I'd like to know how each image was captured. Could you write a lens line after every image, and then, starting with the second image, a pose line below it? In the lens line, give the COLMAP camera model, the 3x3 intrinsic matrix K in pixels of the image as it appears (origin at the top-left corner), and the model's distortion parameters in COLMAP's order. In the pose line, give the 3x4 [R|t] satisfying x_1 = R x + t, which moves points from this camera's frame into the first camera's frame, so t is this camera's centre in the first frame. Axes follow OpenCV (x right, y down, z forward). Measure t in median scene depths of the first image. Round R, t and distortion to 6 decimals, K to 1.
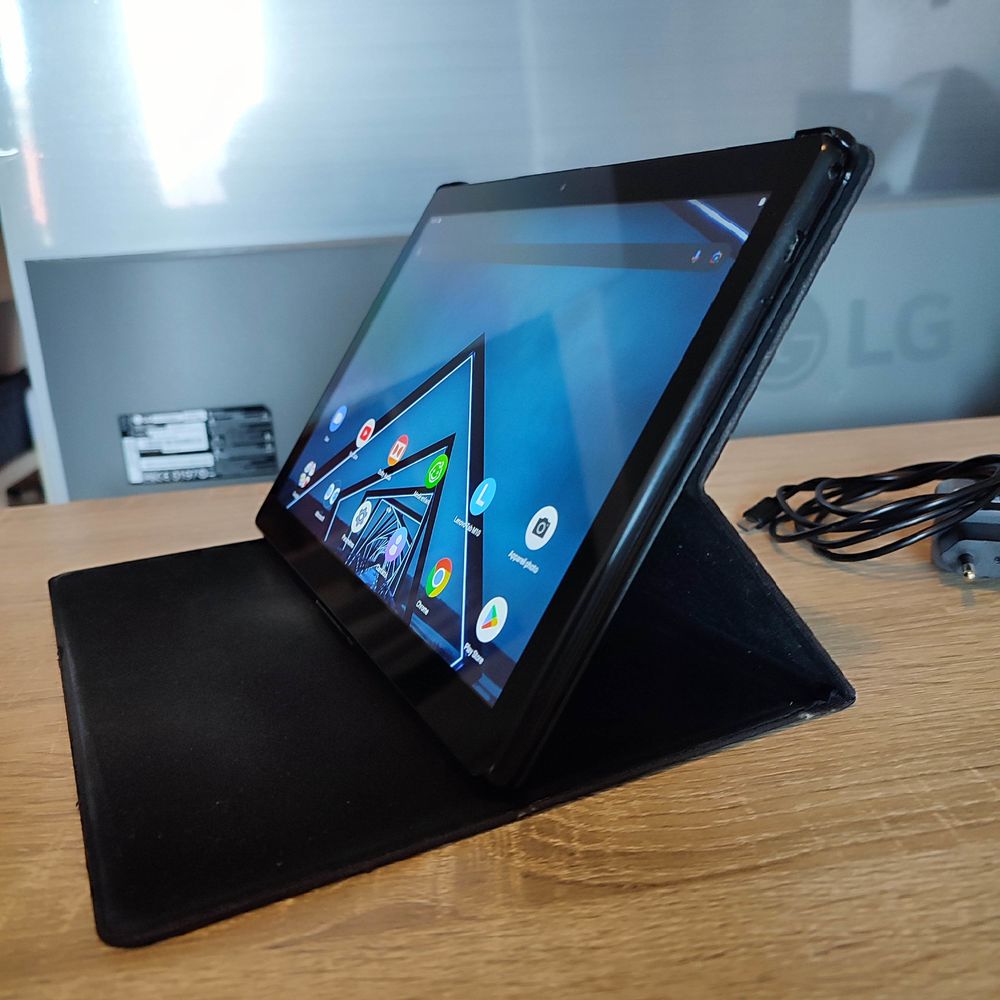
lens RADIAL K [[1007.3, 0, 500.0], [0, 1007.3, 500.0], [0, 0, 1]] dist [0.017439, -0.057959]
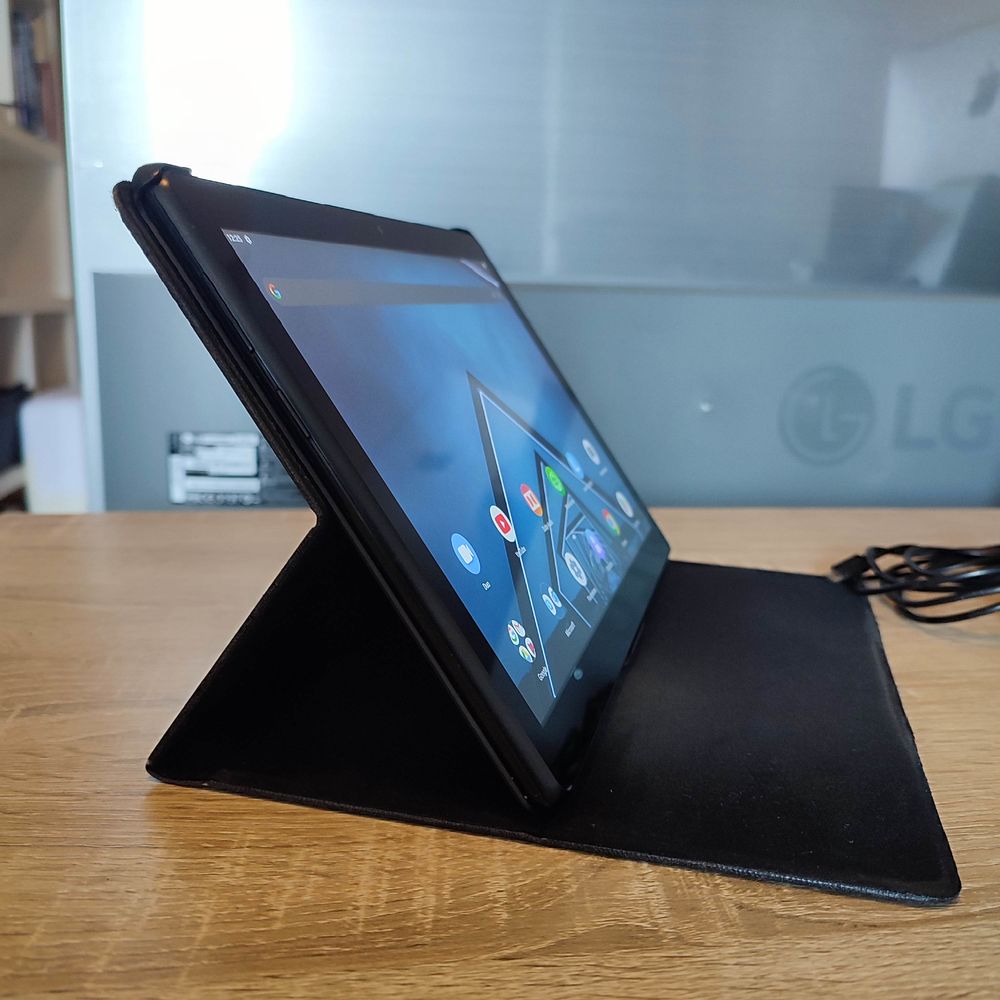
lens RADIAL K [[1007.3, 0, 500.0], [0, 1007.3, 500.0], [0, 0, 1]] dist [0.017439, -0.057959]
pose [[0.995891, 0.087394, 0.023748, -0.273726], [-0.085855, 0.994530, -0.059491, 0.053295], [-0.028817, 0.057208, 0.997946, -0.009284]]
